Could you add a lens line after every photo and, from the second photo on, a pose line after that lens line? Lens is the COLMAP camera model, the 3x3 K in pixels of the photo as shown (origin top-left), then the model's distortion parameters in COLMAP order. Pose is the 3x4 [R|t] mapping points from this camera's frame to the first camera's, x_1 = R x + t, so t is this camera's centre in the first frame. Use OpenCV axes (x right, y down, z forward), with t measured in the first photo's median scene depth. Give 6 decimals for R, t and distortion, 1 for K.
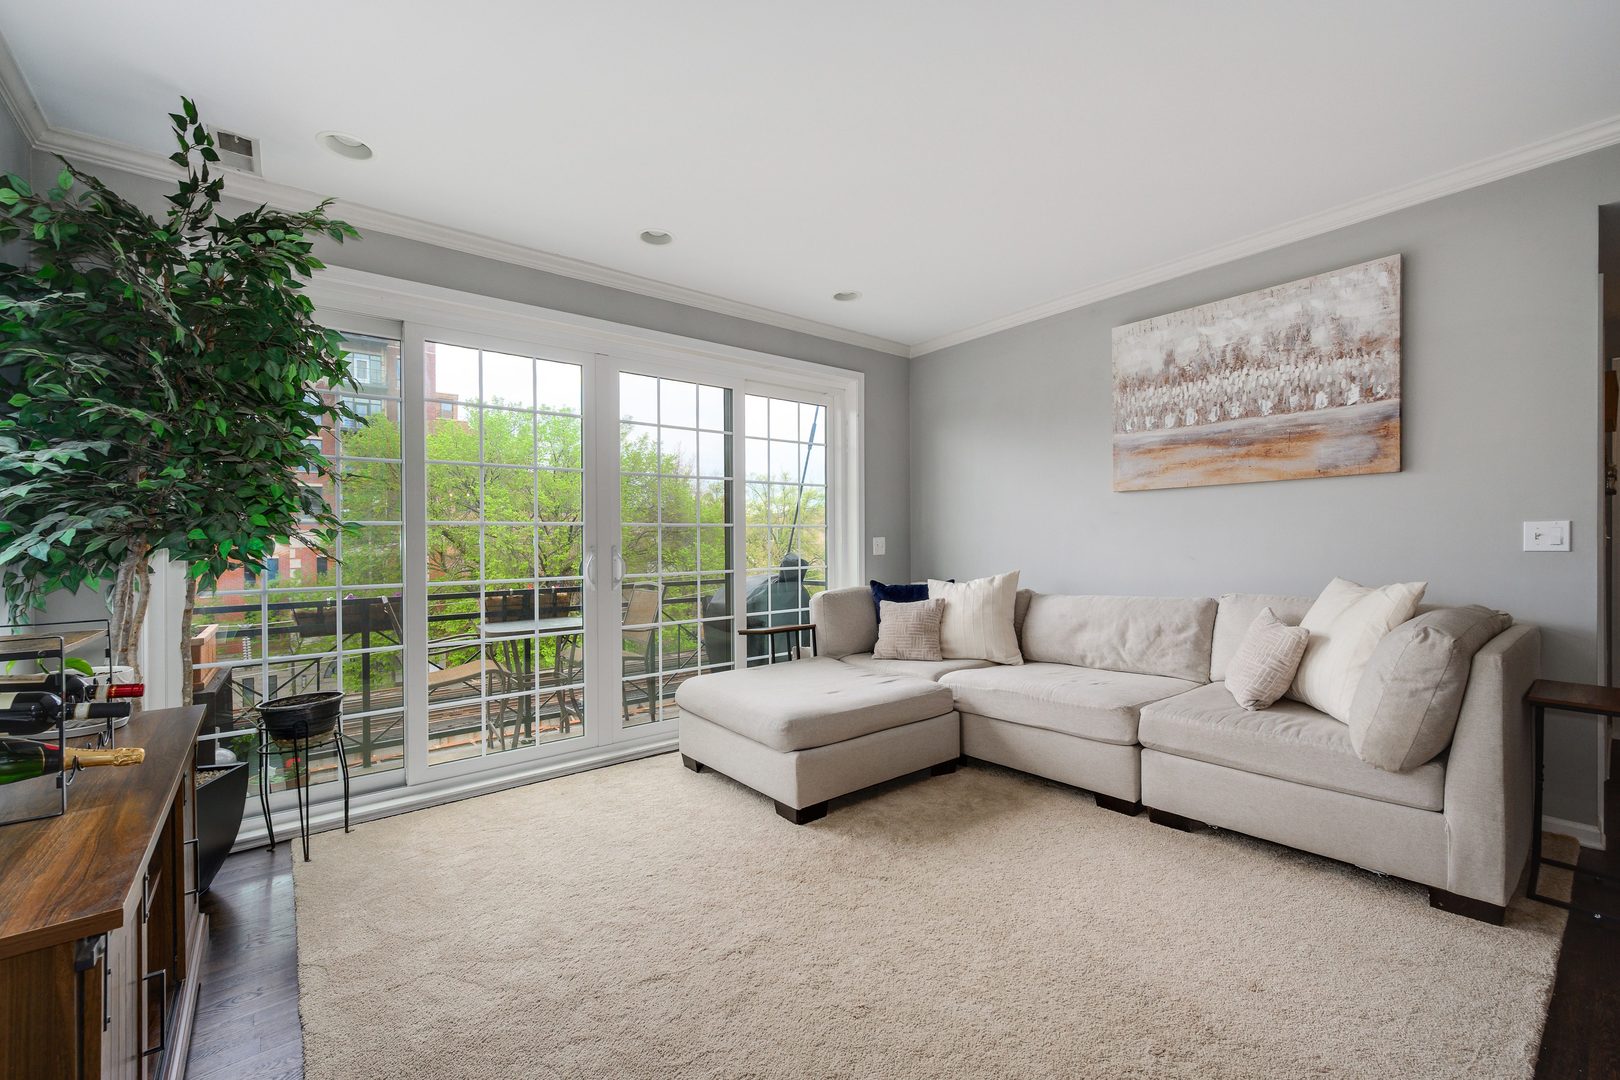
lens RADIAL K [[657.1, 0, 811.6], [0, 657.1, 556.8], [0, 0, 1]] dist [-0.012918, -0.000013]
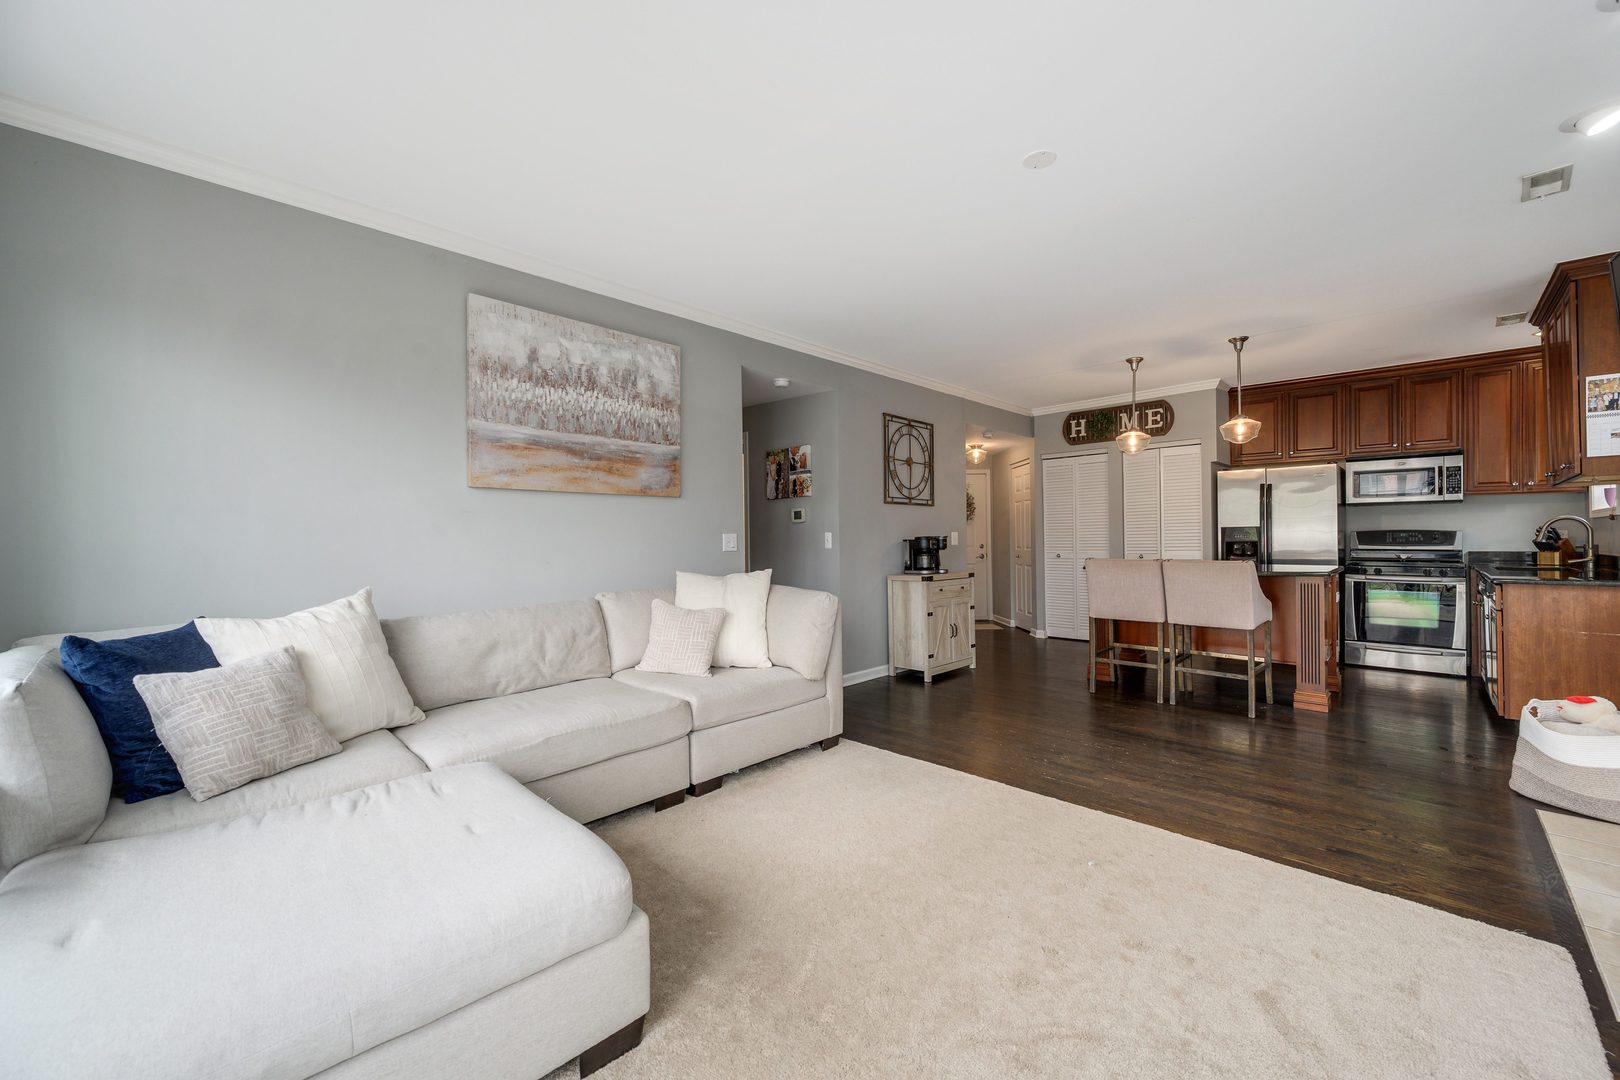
lens RADIAL K [[678.6, 0, 837.7], [0, 678.6, 534.6], [0, 0, 1]] dist [0.017846, -0.000168]
pose [[-0.165431, 0.024245, 0.985923, -0.571007], [0.030451, 0.999347, -0.019466, -0.006784], [-0.985751, 0.026802, -0.166062, 0.811896]]
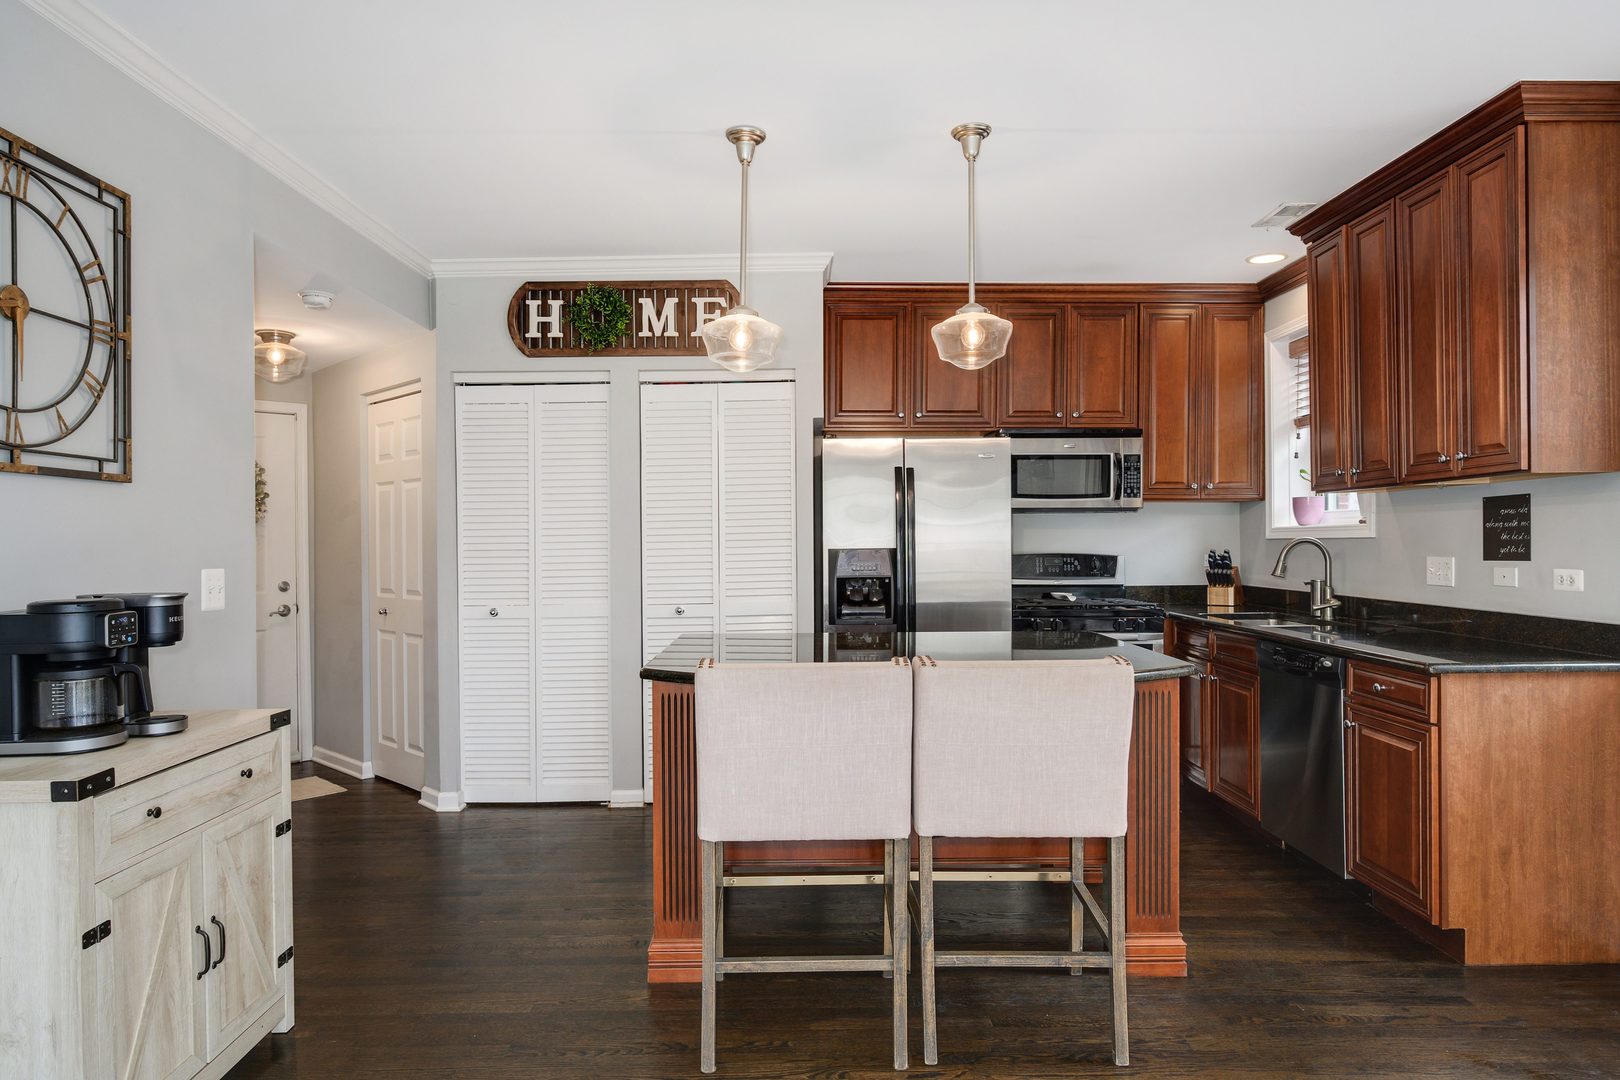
lens RADIAL K [[971.5, 0, 830.0], [0, 971.5, 534.5], [0, 0, 1]] dist [0.002464, 0.000746]
pose [[-0.789026, 0.026106, 0.613805, 0.432111], [0.033308, 0.999445, 0.000309, -0.060049], [-0.613457, 0.020689, -0.789457, 0.468661]]
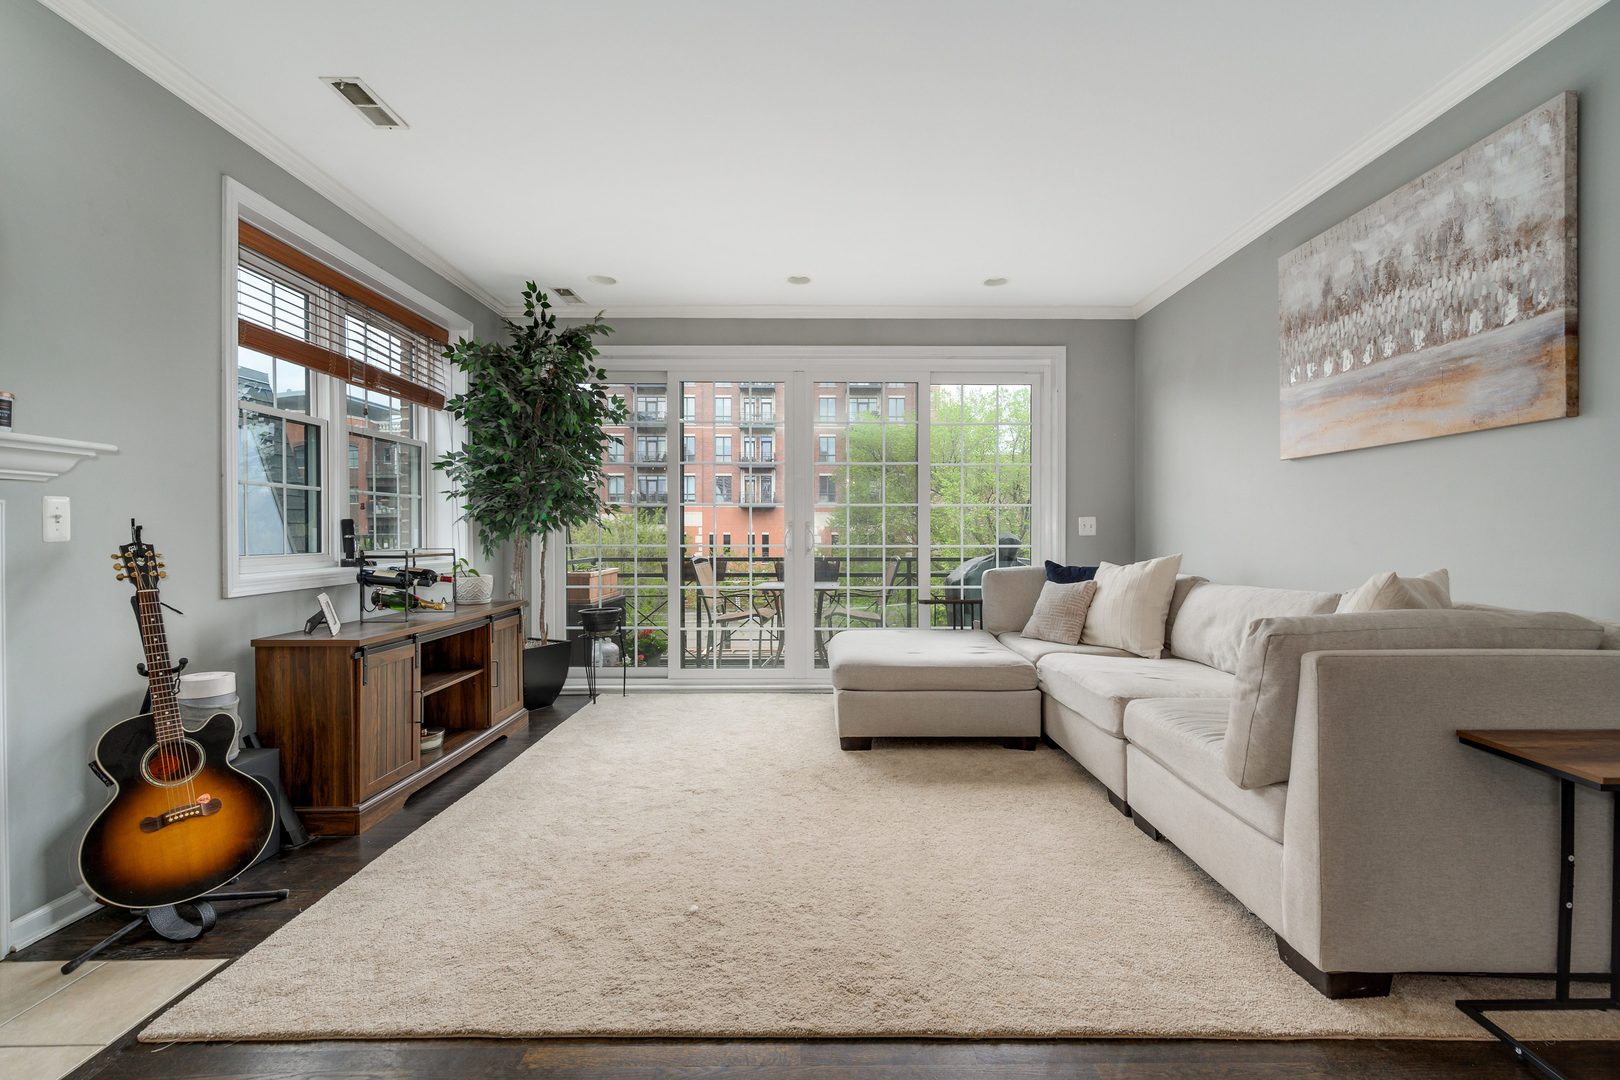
lens RADIAL K [[717.8, 0, 826.1], [0, 717.8, 538.4], [0, 0, 1]] dist [0.001088, -0.000154]
pose [[0.774002, 0.021940, -0.632803, 0.703746], [-0.024413, 0.999690, 0.004800, 0.008606], [0.632712, 0.011733, 0.774298, -0.049081]]
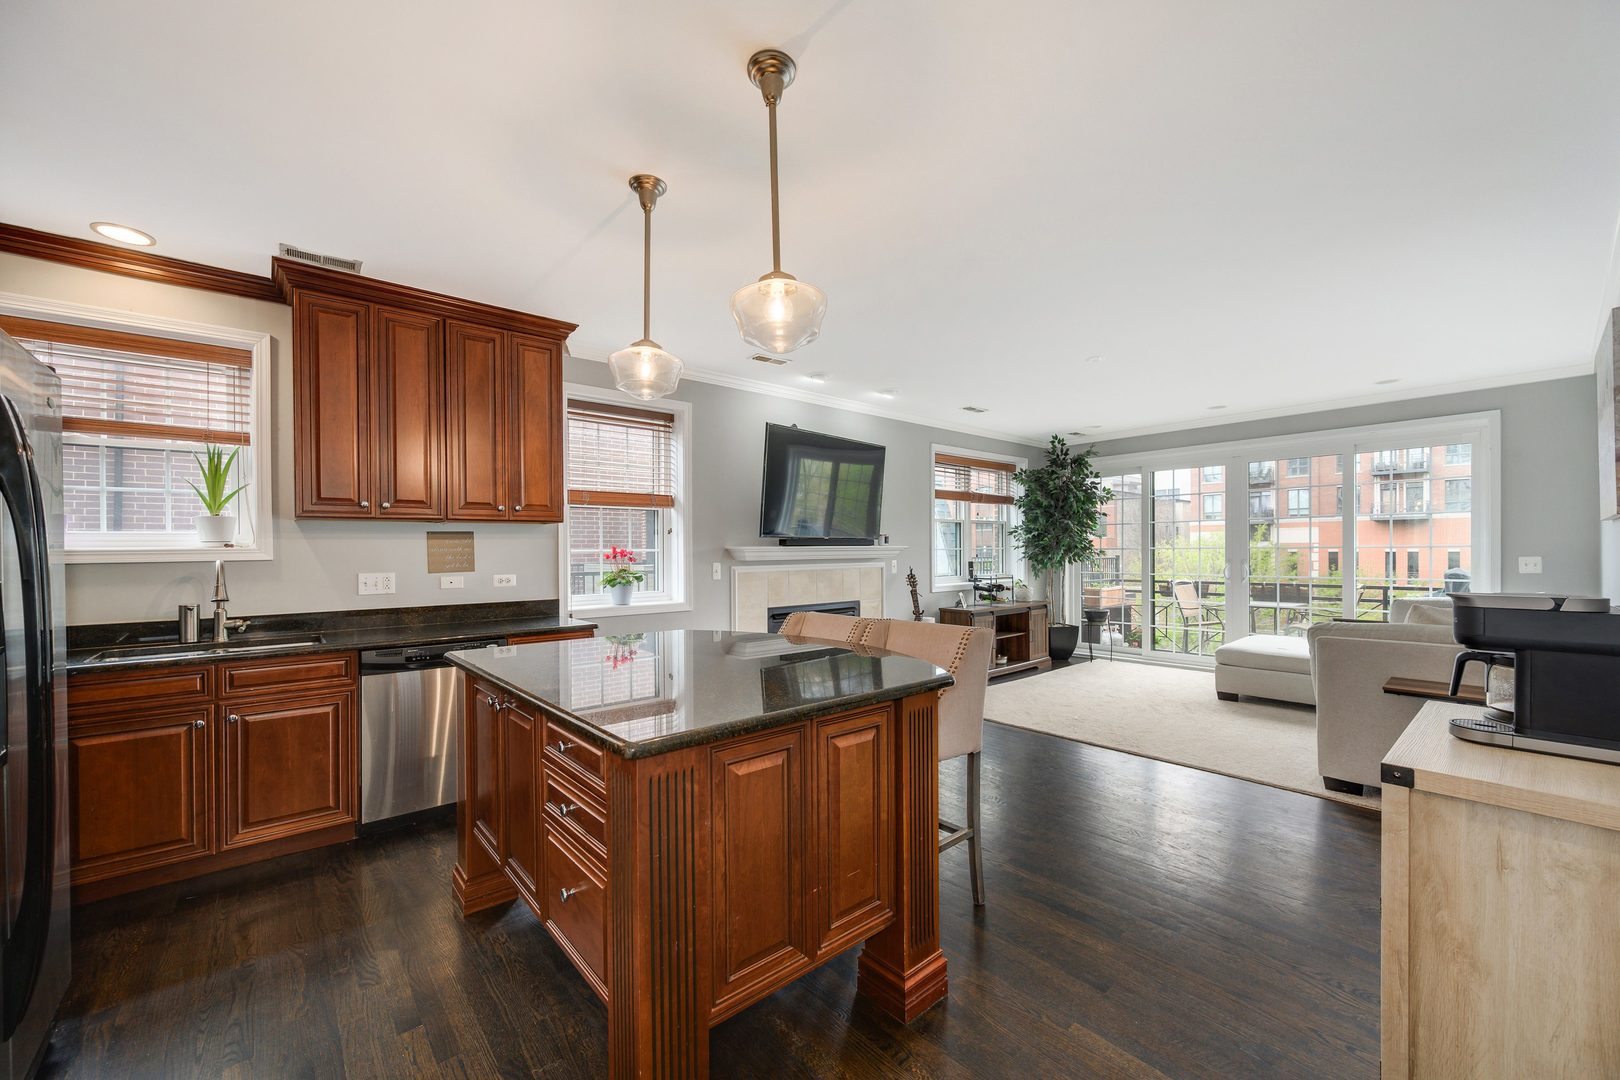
lens RADIAL K [[649.5, 0, 799.0], [0, 649.5, 554.6], [0, 0, 1]] dist [0.002061, -0.000002]
pose [[0.012320, 0.022470, -0.999672, 1.783967], [-0.010321, 0.999697, 0.022343, -0.070516], [0.999871, 0.010043, 0.012548, -0.312723]]
